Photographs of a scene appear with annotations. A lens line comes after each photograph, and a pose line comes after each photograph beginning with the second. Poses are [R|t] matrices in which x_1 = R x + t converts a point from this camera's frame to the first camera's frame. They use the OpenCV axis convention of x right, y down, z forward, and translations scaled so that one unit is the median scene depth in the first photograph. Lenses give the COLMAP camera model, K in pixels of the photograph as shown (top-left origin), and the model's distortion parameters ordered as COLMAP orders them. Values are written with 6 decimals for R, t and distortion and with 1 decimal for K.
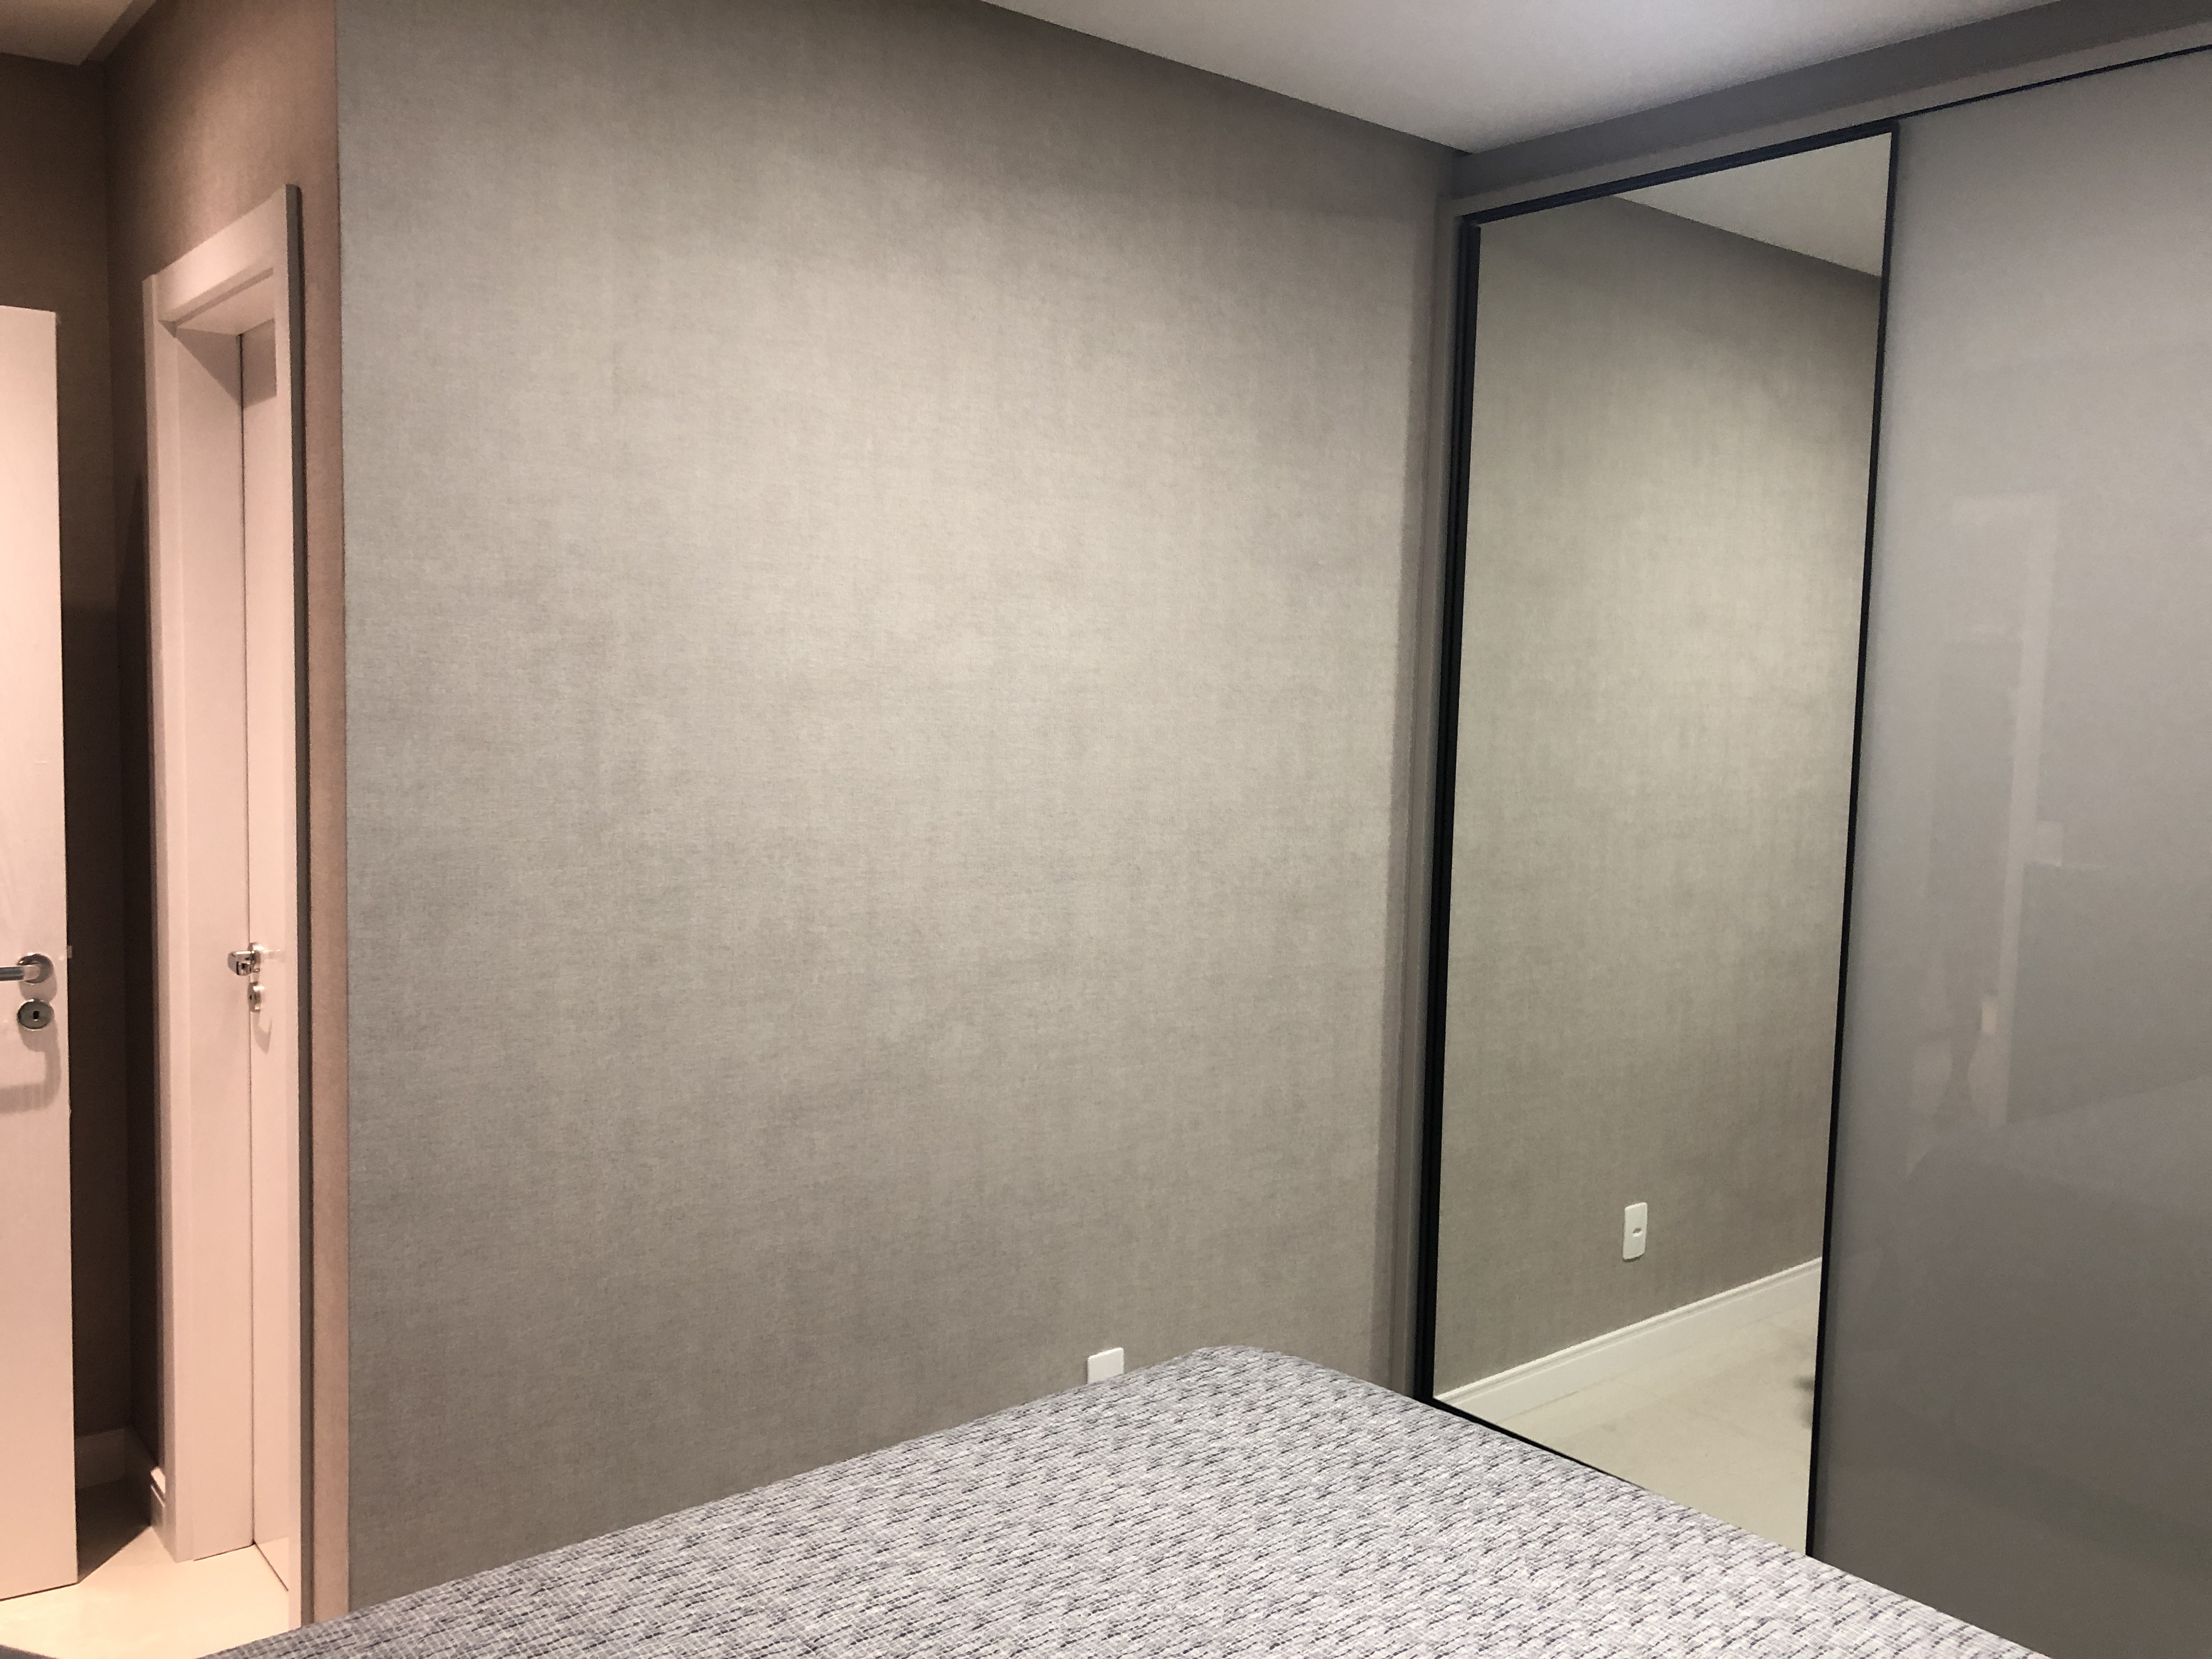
lens RADIAL K [[1816.5, 0, 1114.4], [0, 1816.5, 838.9], [0, 0, 1]] dist [0.054856, -0.054722]
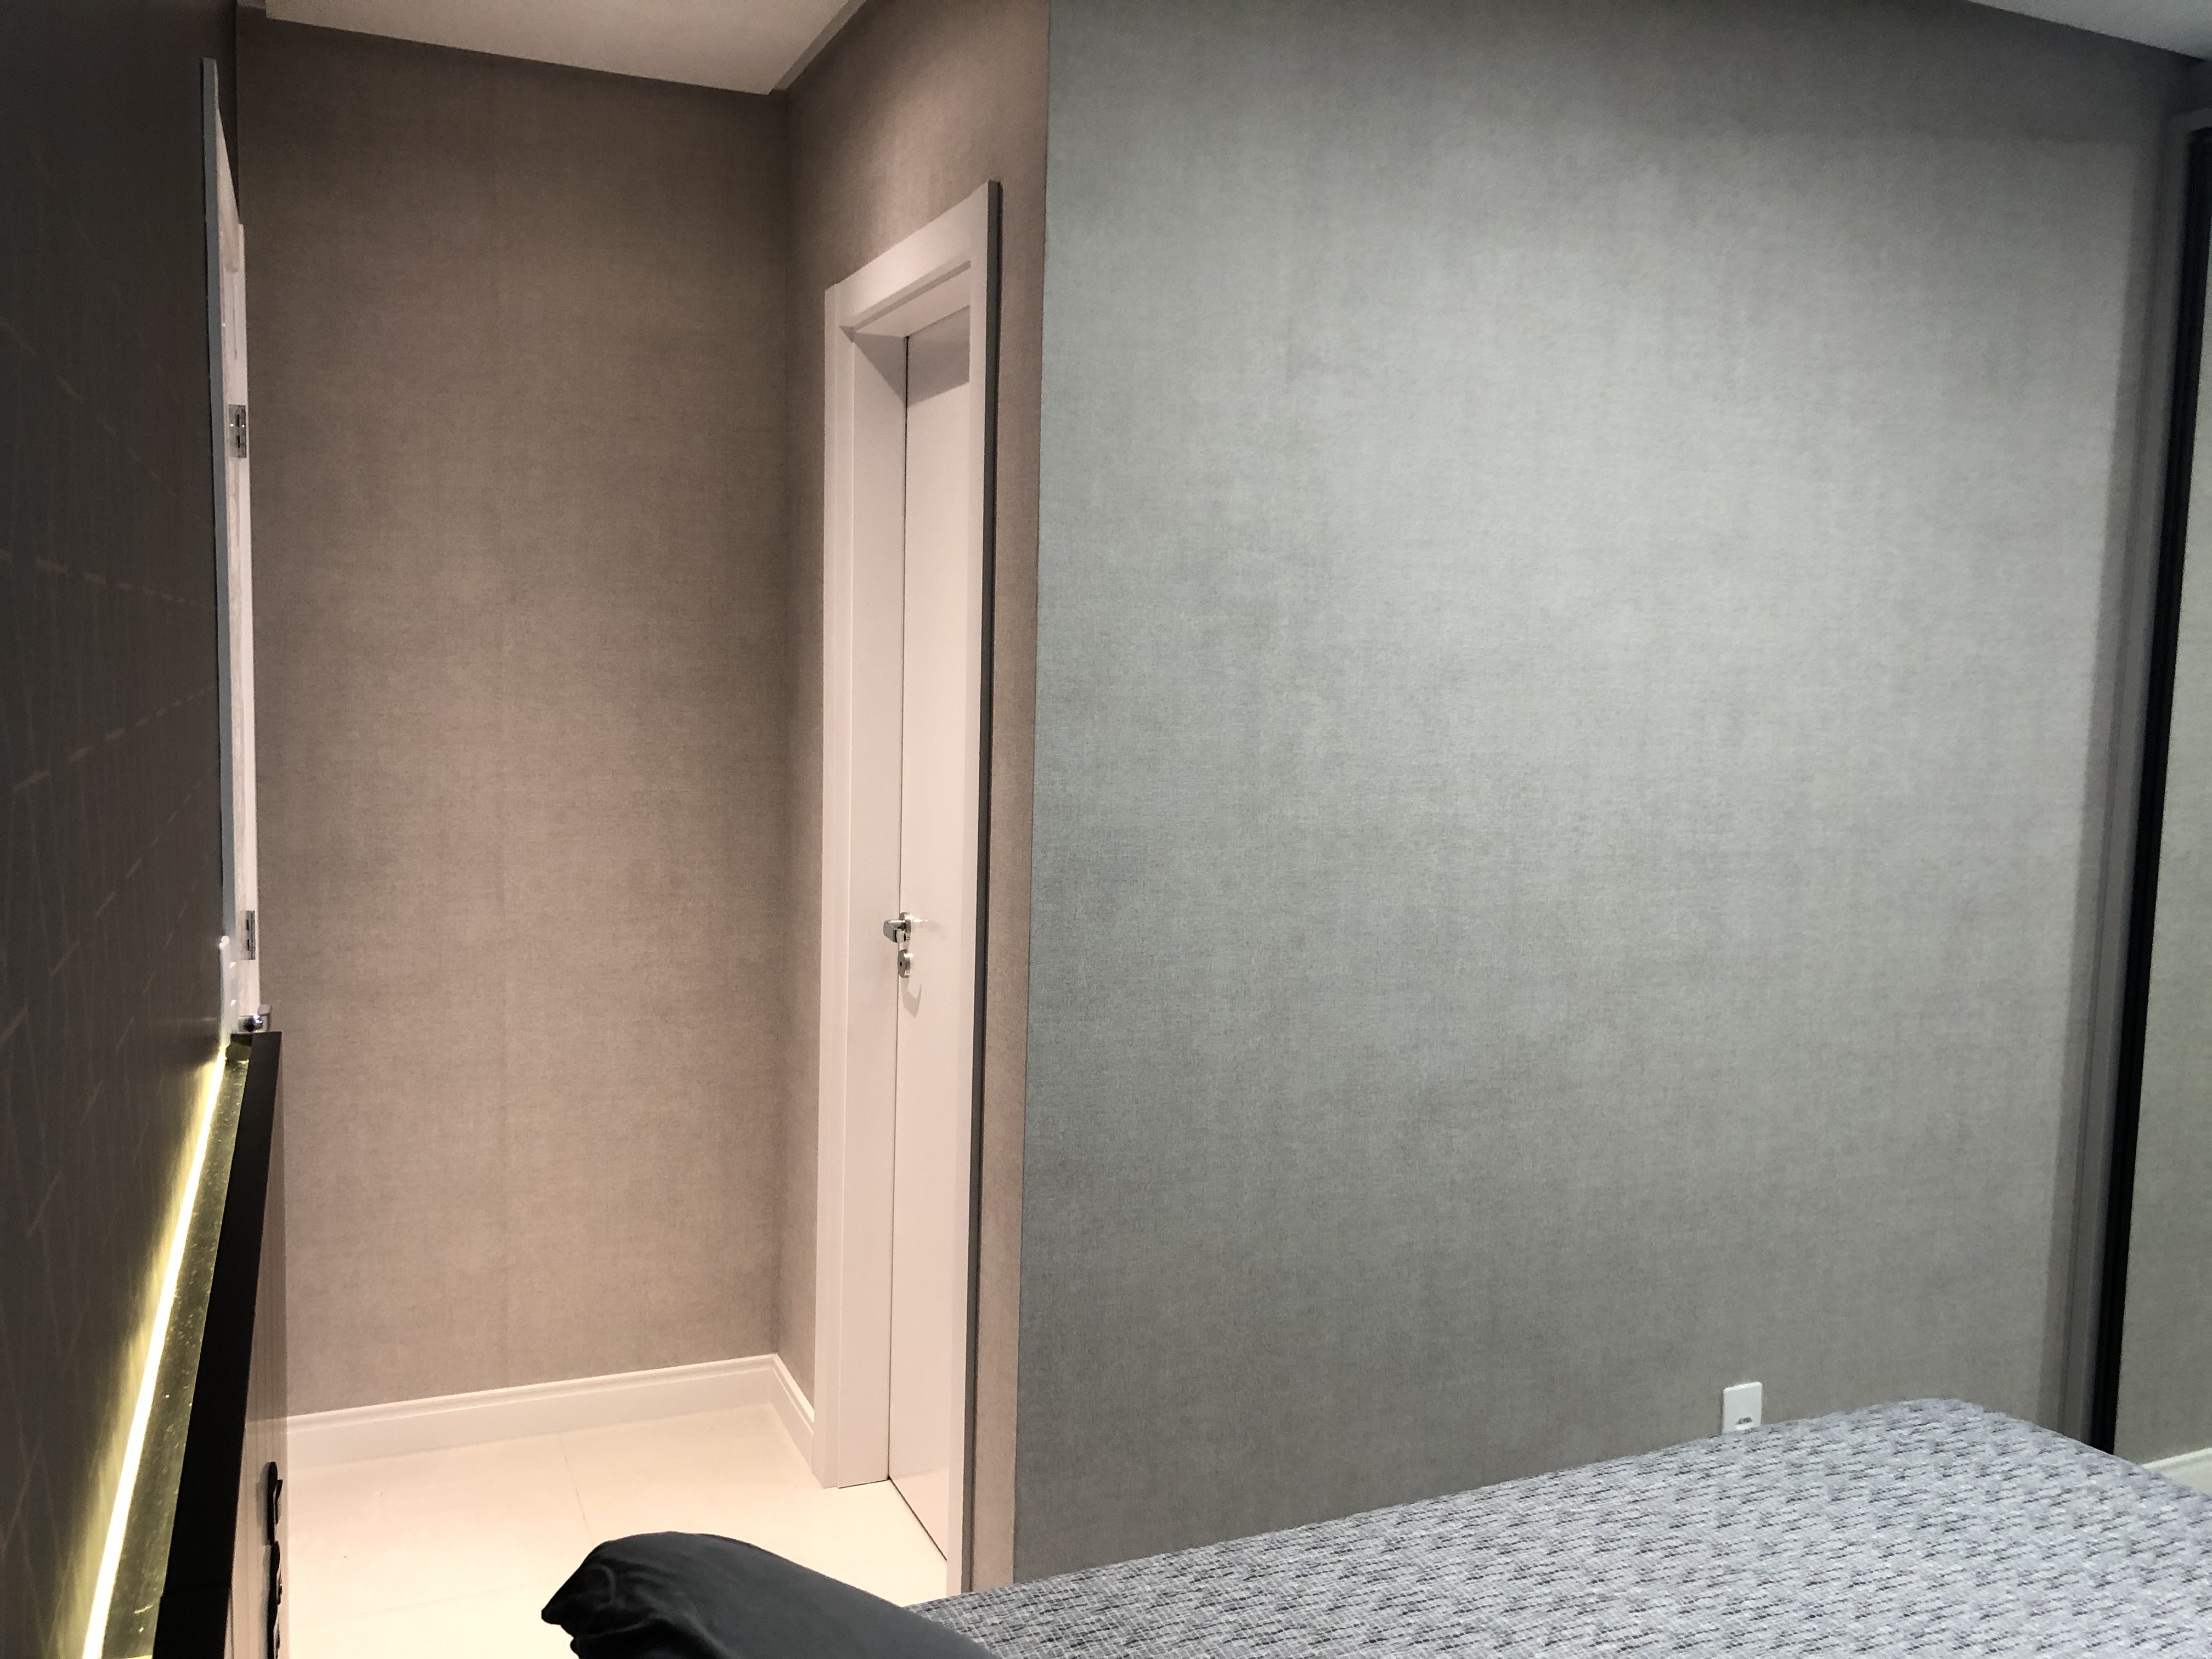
lens RADIAL K [[1816.5, 0, 1110.6], [0, 1816.5, 841.7], [0, 0, 1]] dist [0.054856, -0.054722]
pose [[0.965508, 0.024443, -0.259222, -0.095310], [-0.023252, 0.999700, 0.007659, 0.005521], [0.259332, -0.001368, 0.965787, 0.018853]]
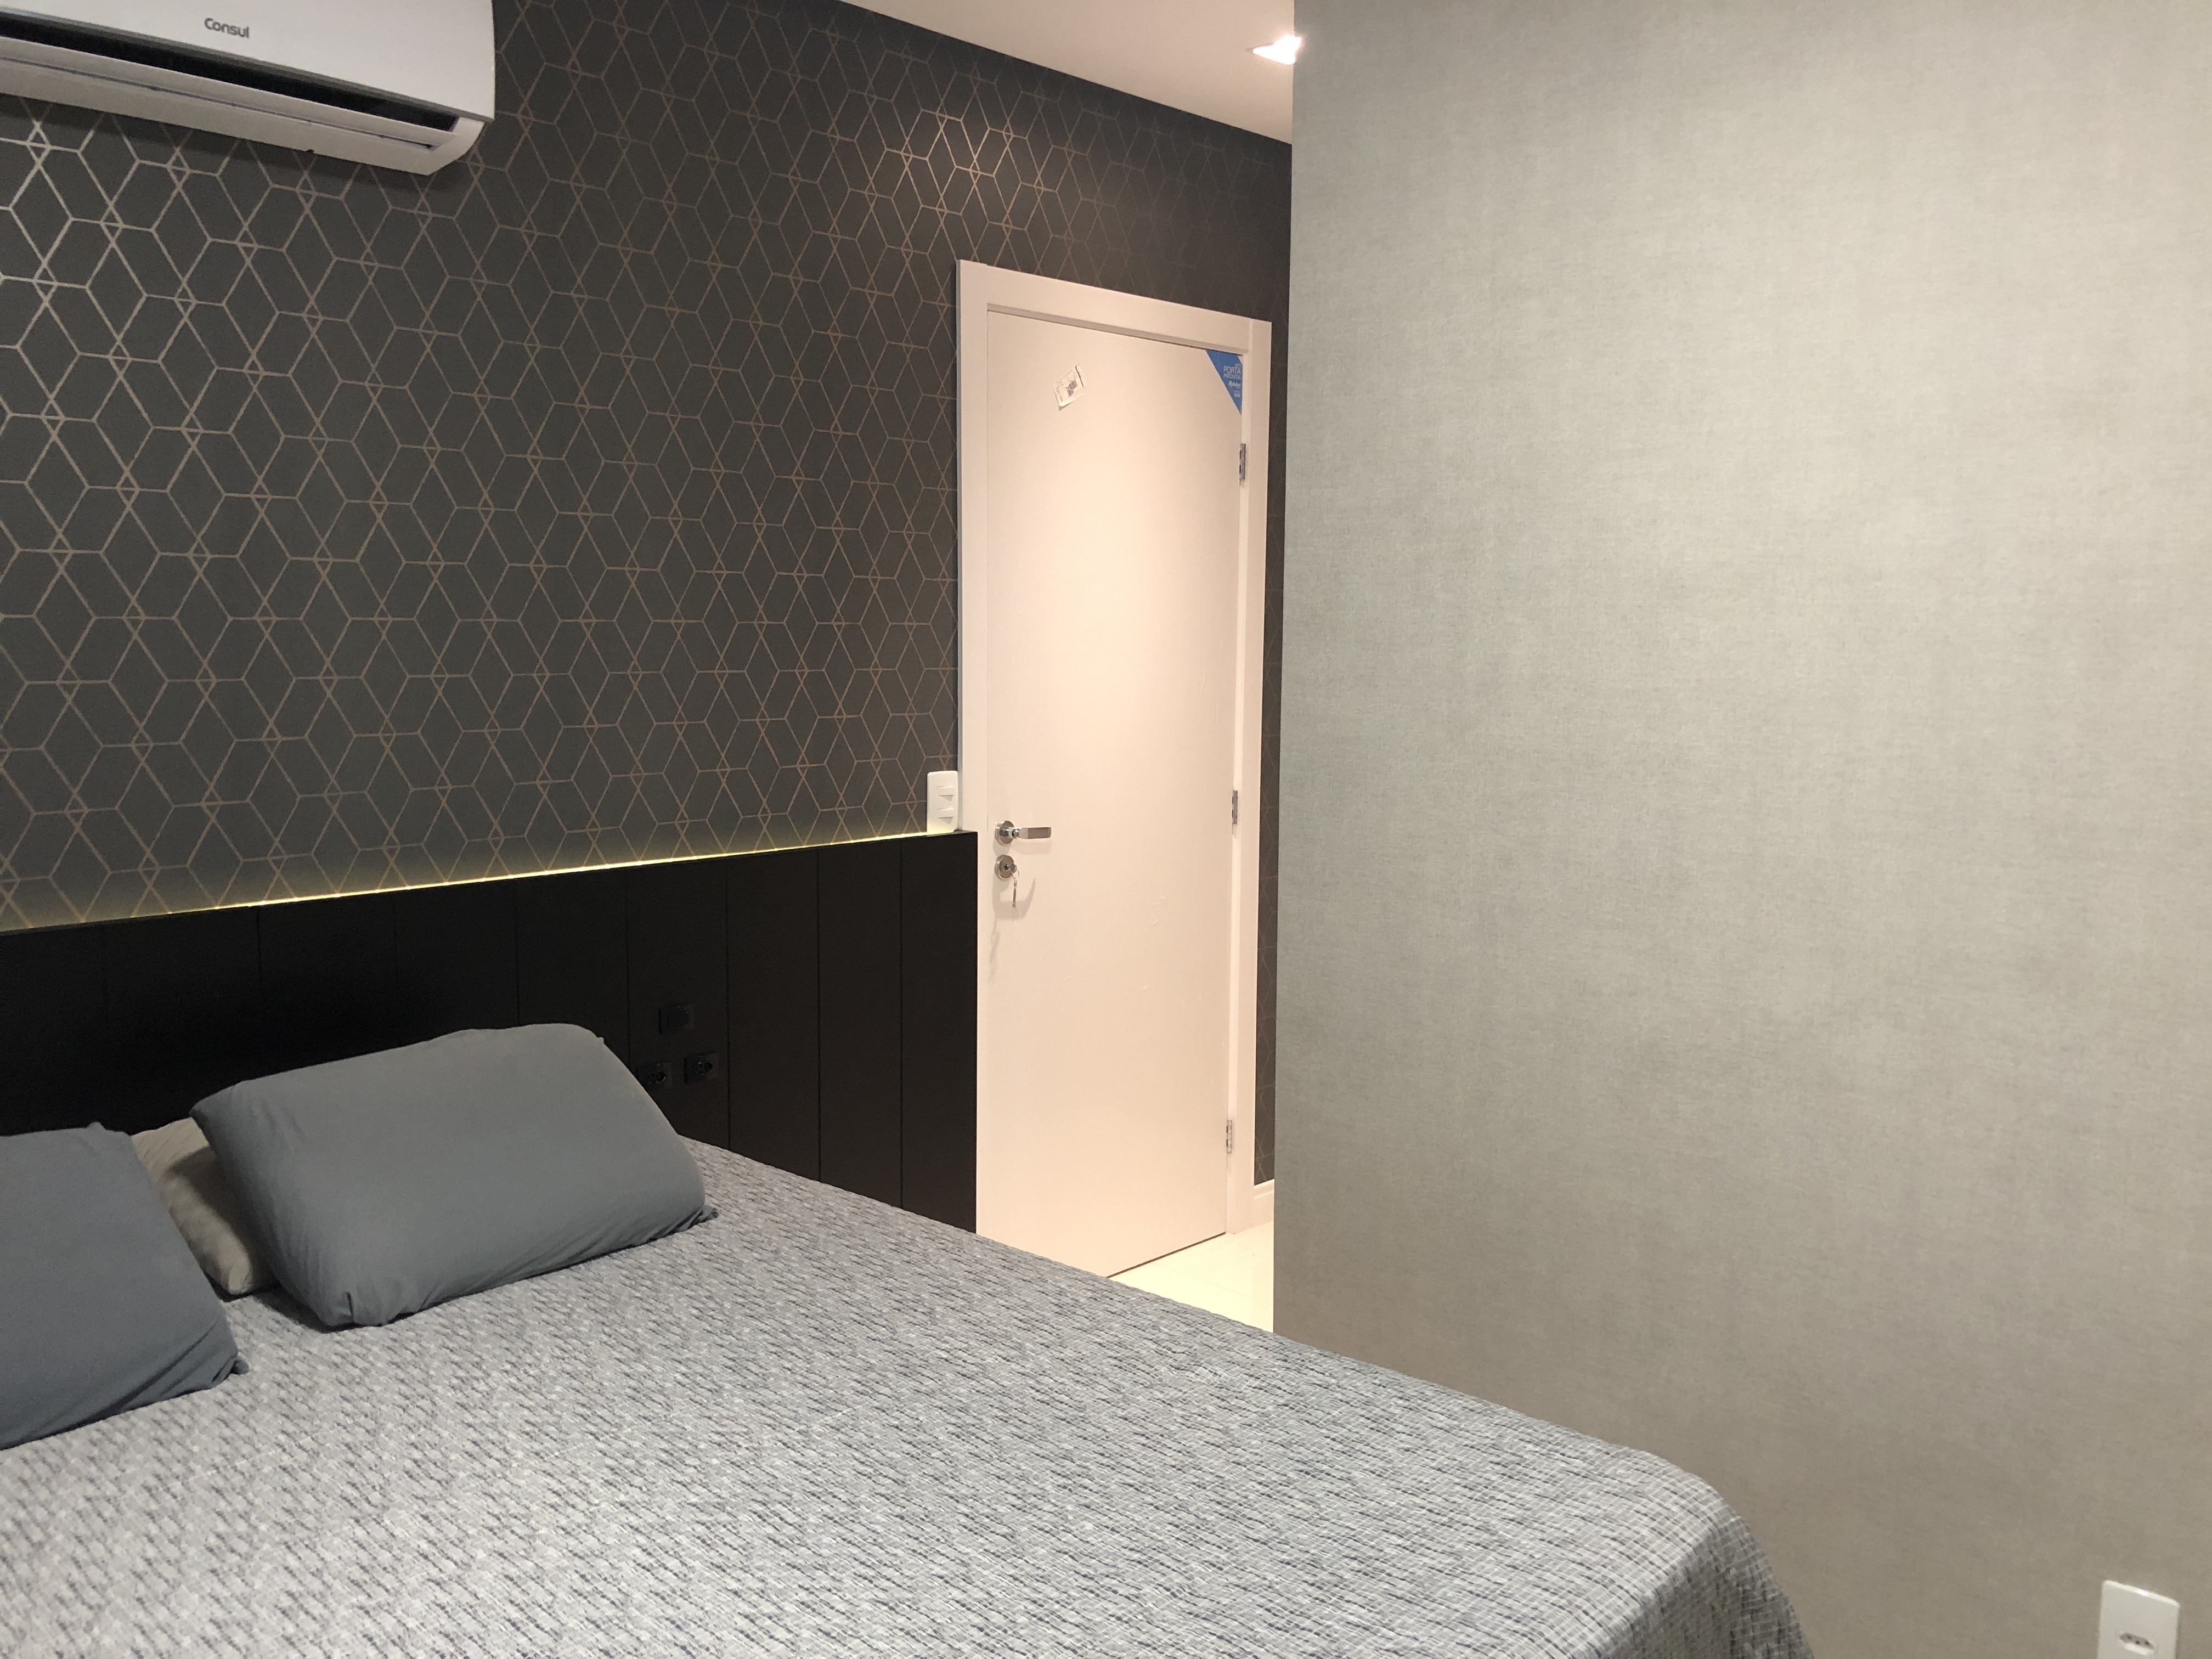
lens RADIAL K [[1816.5, 0, 1063.4], [0, 1816.5, 807.7], [0, 0, 1]] dist [0.054856, -0.054722]
pose [[0.125465, 0.079882, -0.988877, 0.678415], [-0.087412, 0.993767, 0.069187, -0.011316], [0.988240, 0.077759, 0.131666, 0.599292]]
